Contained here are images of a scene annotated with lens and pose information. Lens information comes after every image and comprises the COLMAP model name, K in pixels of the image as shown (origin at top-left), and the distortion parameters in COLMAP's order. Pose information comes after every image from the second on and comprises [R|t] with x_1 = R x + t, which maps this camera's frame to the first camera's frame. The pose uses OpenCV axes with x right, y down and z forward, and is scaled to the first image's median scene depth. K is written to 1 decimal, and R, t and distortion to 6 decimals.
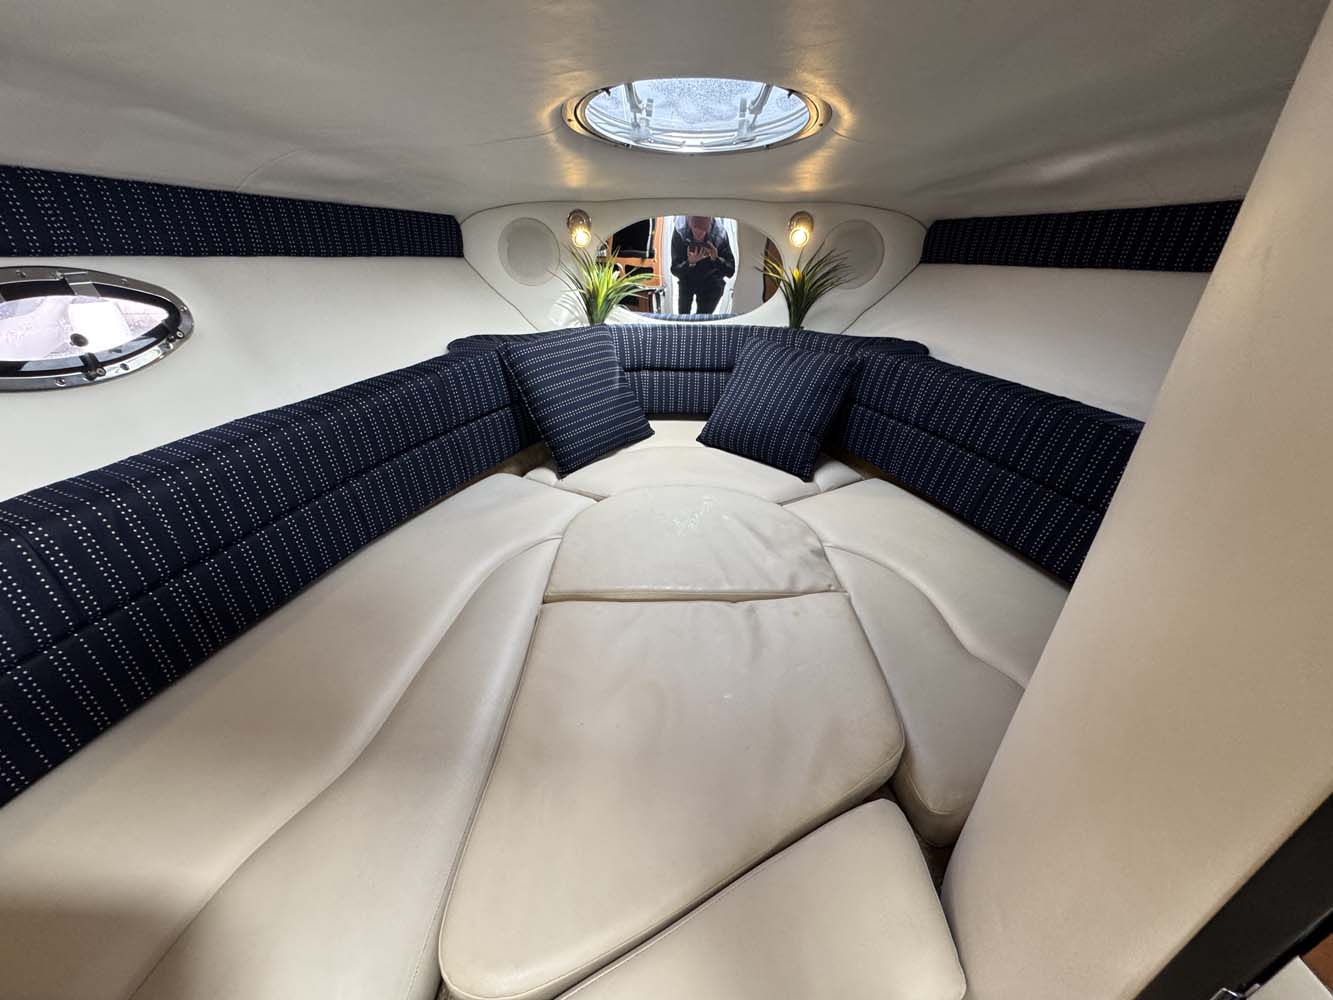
lens RADIAL K [[527.4, 0, 668.0], [0, 527.4, 500.3], [0, 0, 1]] dist [-0.003120, -0.000335]
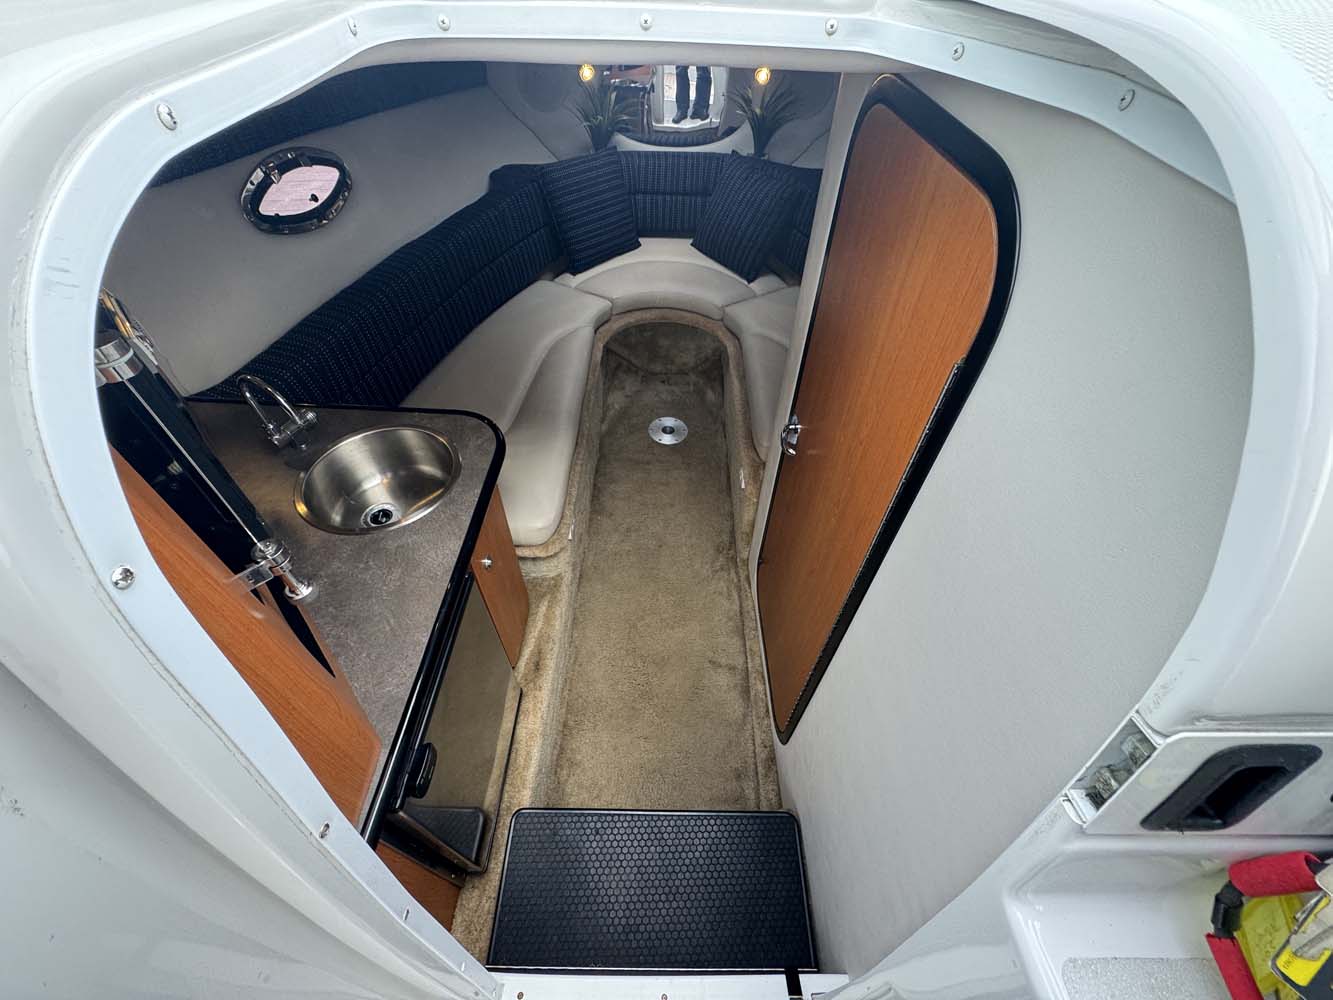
lens RADIAL K [[527.4, 0, 668.1], [0, 527.4, 499.0], [0, 0, 1]] dist [-0.003120, -0.000335]
pose [[0.999927, 0.003265, 0.011631, 0.019280], [-0.007079, 0.938544, 0.345086, 0.013493], [-0.009789, -0.345143, 0.938499, -0.661472]]
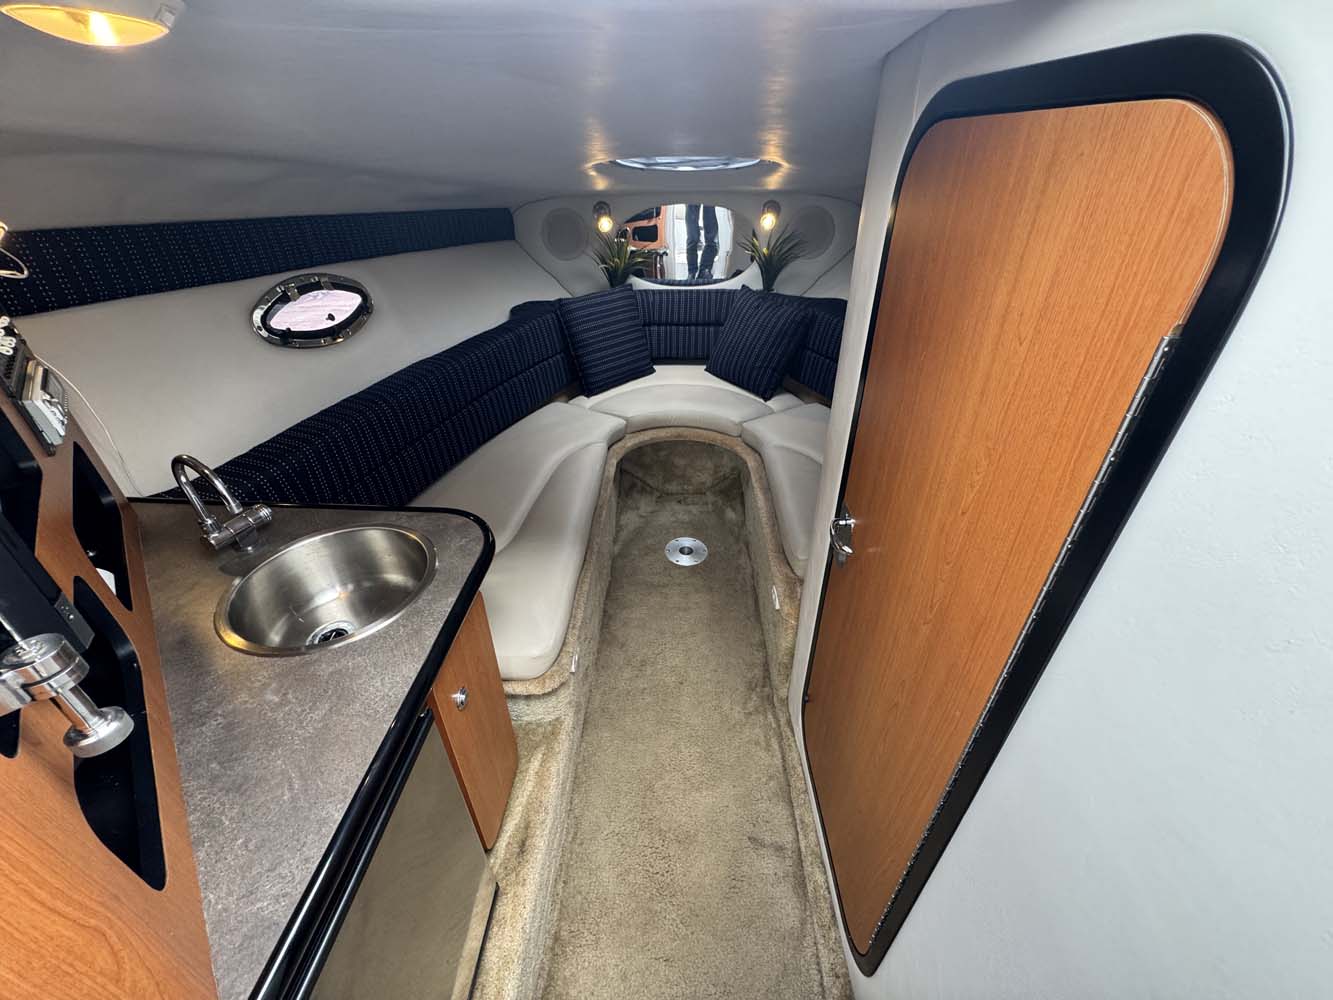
lens RADIAL K [[527.4, 0, 667.4], [0, 527.4, 502.2], [0, 0, 1]] dist [-0.003120, -0.000335]
pose [[0.999850, -0.010540, -0.013719, 0.005475], [0.011801, 0.995380, 0.095291, 0.101596], [0.012651, -0.095438, 0.995355, -0.522808]]
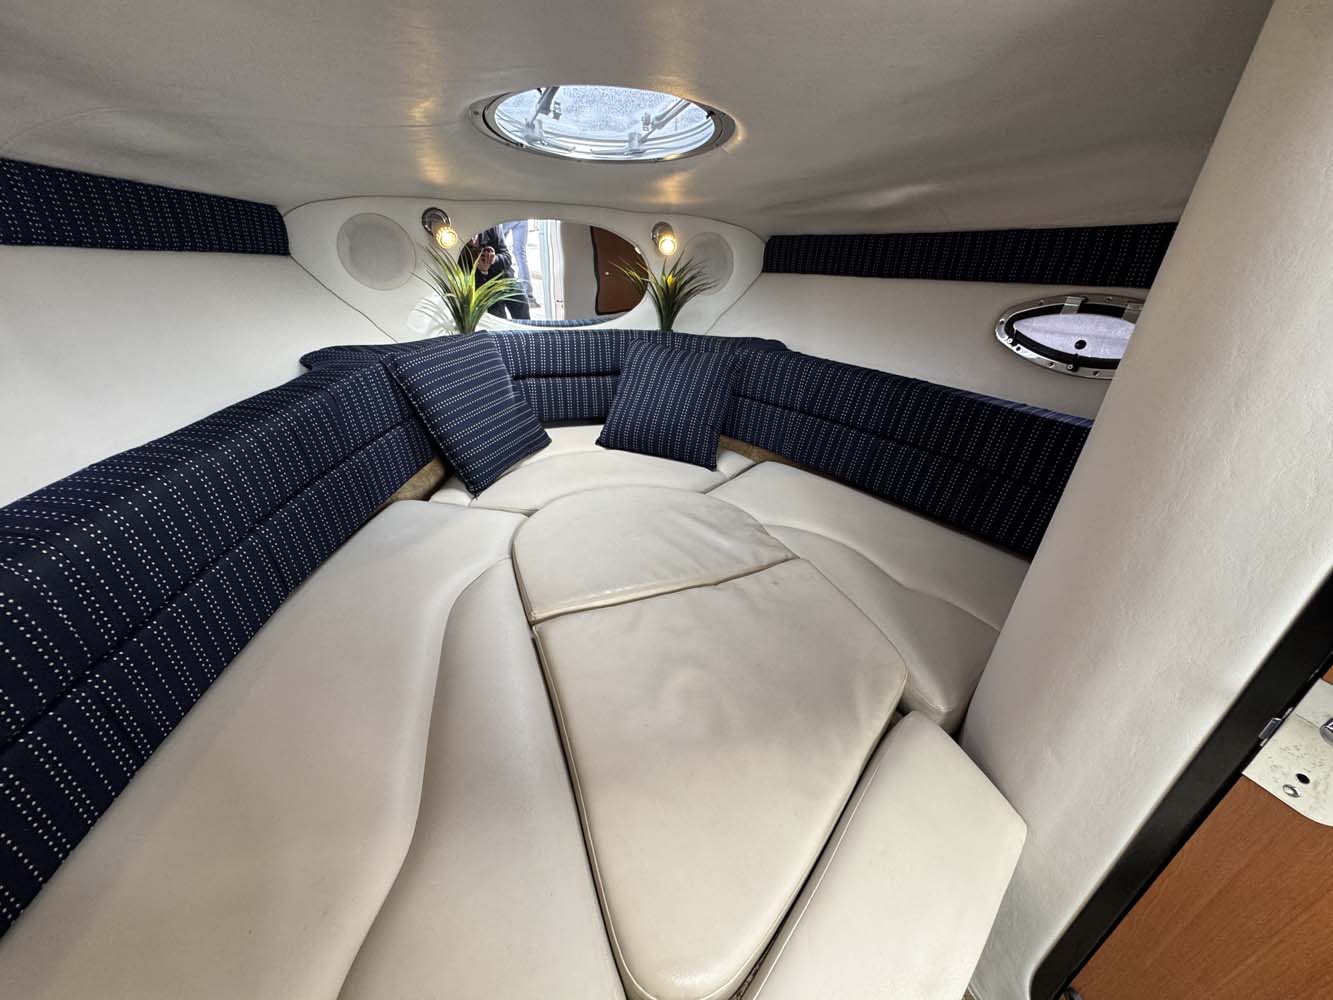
lens RADIAL K [[527.4, 0, 667.7], [0, 527.4, 500.0], [0, 0, 1]] dist [-0.003120, -0.000335]
pose [[0.927982, -0.131741, 0.348559, -0.248398], [0.136574, 0.990571, 0.010791, -0.001122], [-0.346694, 0.037590, 0.937225, 0.022838]]
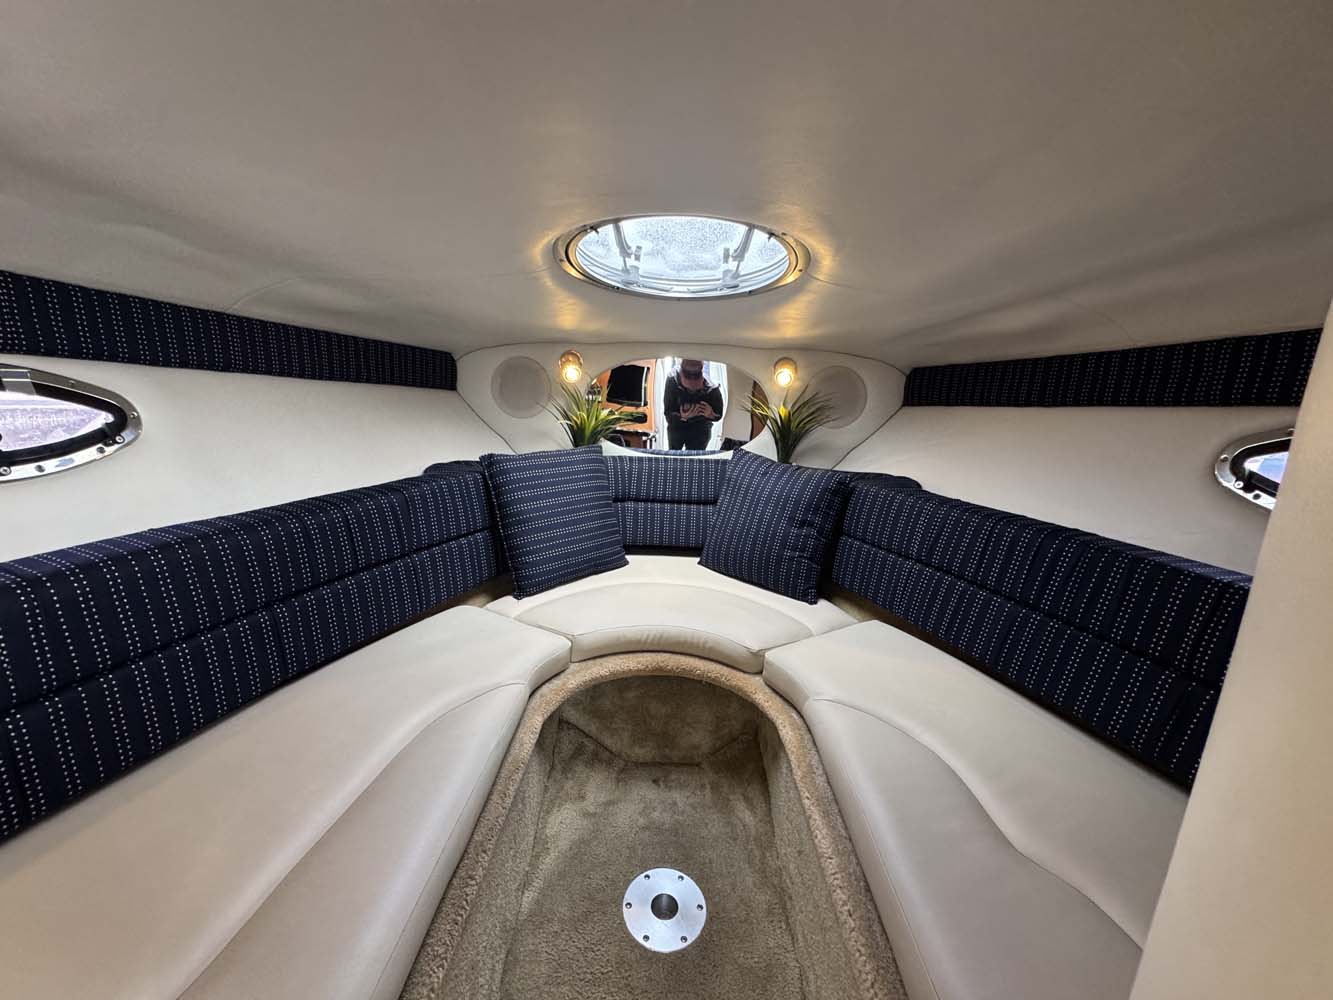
lens RADIAL K [[527.4, 0, 667.5], [0, 527.4, 501.9], [0, 0, 1]] dist [-0.003120, -0.000335]
pose [[0.999676, 0.022894, 0.011122, 0.020378], [-0.019122, 0.963935, -0.265450, 0.013352], [-0.016798, 0.265151, 0.964060, 0.097120]]
